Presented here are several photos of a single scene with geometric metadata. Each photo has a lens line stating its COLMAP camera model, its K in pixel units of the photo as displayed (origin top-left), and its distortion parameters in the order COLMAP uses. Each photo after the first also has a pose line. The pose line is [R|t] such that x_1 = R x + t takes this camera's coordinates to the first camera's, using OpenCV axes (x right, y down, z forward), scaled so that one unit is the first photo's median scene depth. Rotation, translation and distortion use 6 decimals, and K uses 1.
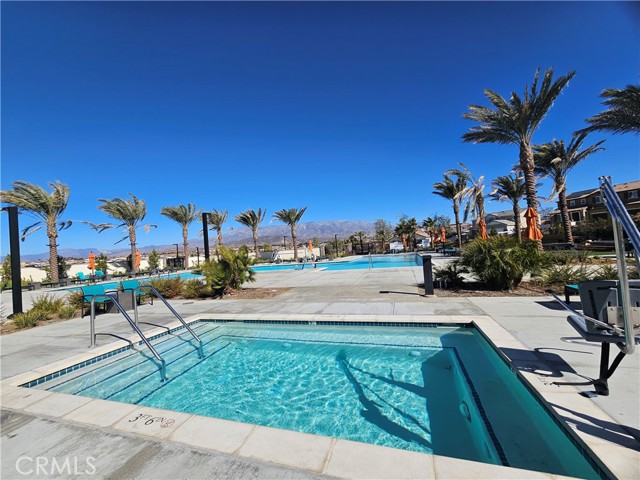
lens RADIAL K [[258.1, 0, 310.7], [0, 258.1, 241.7], [0, 0, 1]] dist [0.000290, 0.000088]
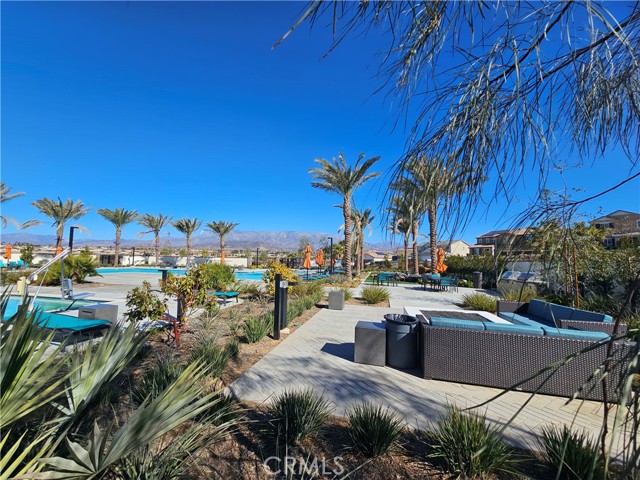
lens RADIAL K [[258.1, 0, 310.7], [0, 258.1, 241.7], [0, 0, 1]] dist [0.000290, 0.000088]
pose [[0.992604, 0.098643, 0.070752, 0.231925], [-0.095548, 0.994367, -0.045877, -0.024514], [-0.074879, 0.038778, 0.996438, -0.142660]]
